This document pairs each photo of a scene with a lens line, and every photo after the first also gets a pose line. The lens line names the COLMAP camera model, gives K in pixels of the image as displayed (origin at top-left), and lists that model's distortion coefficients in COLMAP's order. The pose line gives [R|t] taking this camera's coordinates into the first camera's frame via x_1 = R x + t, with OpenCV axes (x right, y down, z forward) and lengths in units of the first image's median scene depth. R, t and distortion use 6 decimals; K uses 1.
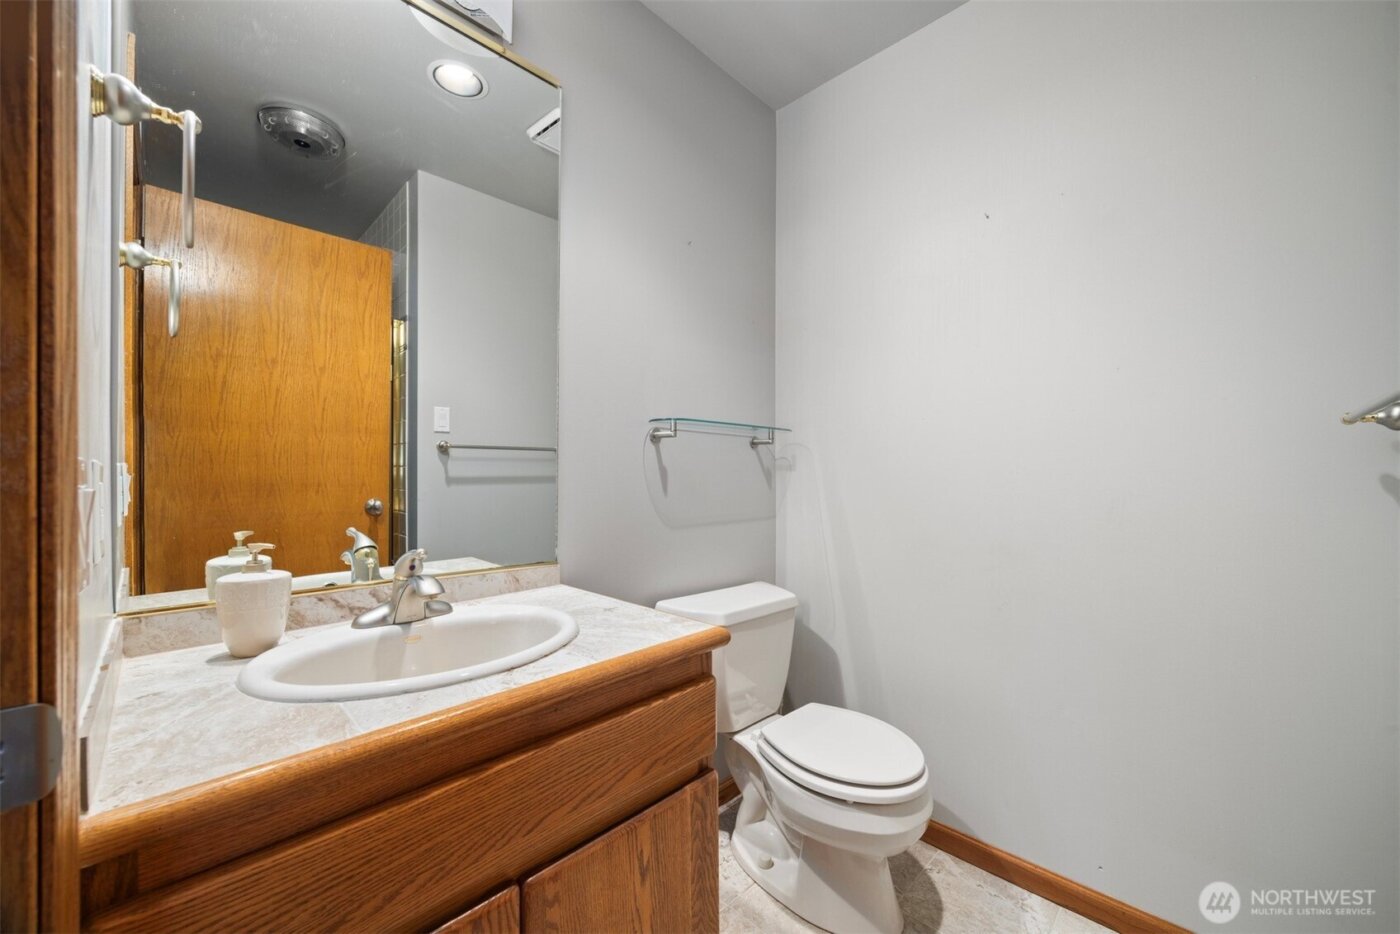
lens RADIAL K [[548.5, 0, 696.3], [0, 548.5, 465.3], [0, 0, 1]] dist [-0.000506, -0.000056]
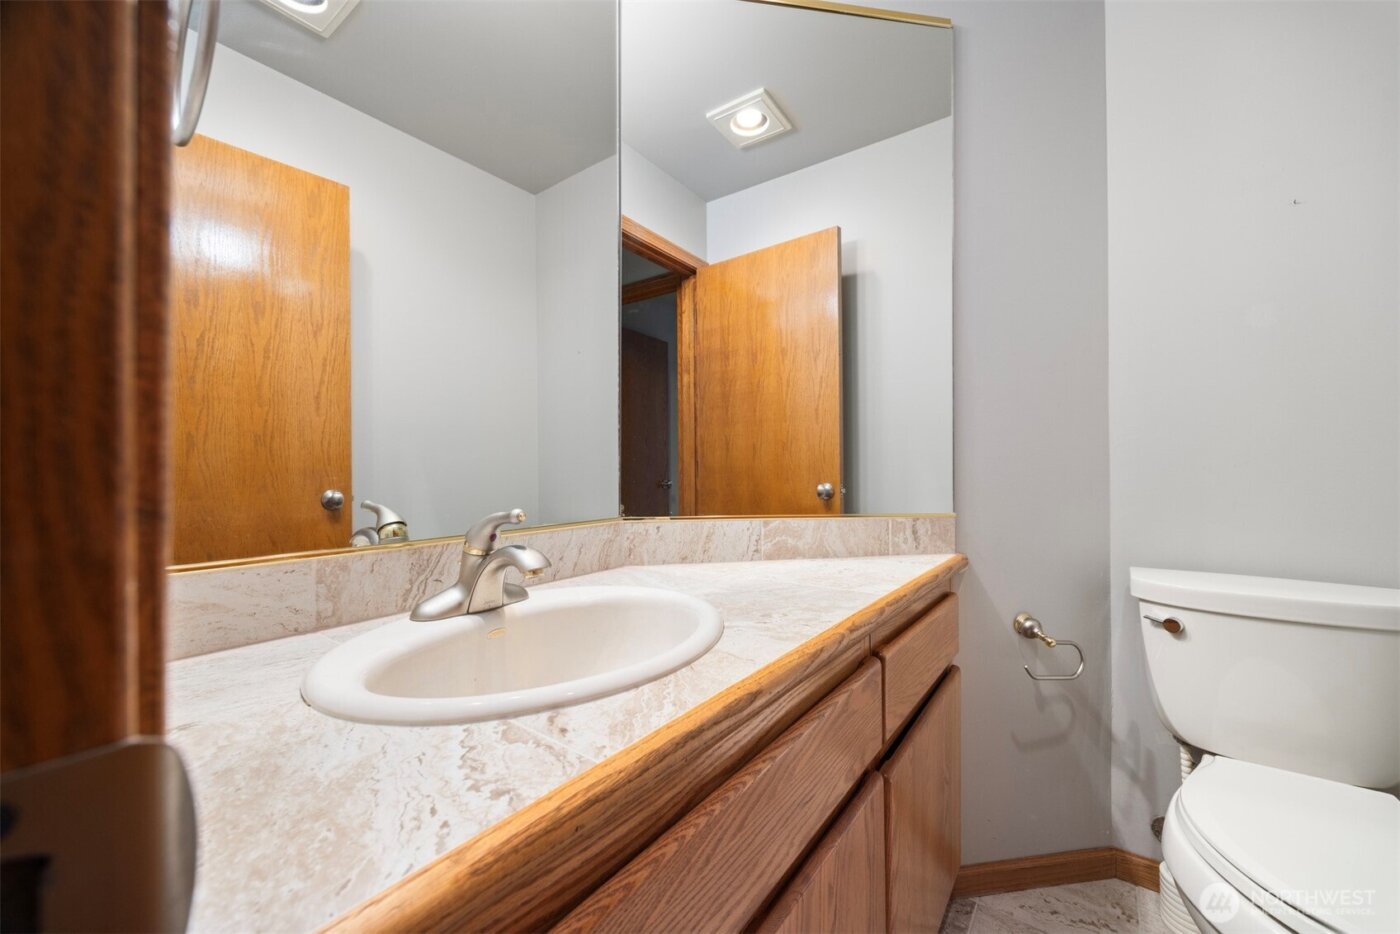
lens RADIAL K [[548.5, 0, 702.5], [0, 548.5, 473.6], [0, 0, 1]] dist [-0.000506, -0.000056]
pose [[0.992148, -0.015510, 0.124102, -0.325715], [0.014729, 0.999866, 0.007208, 0.098621], [-0.124198, -0.005323, 0.992243, 0.222852]]
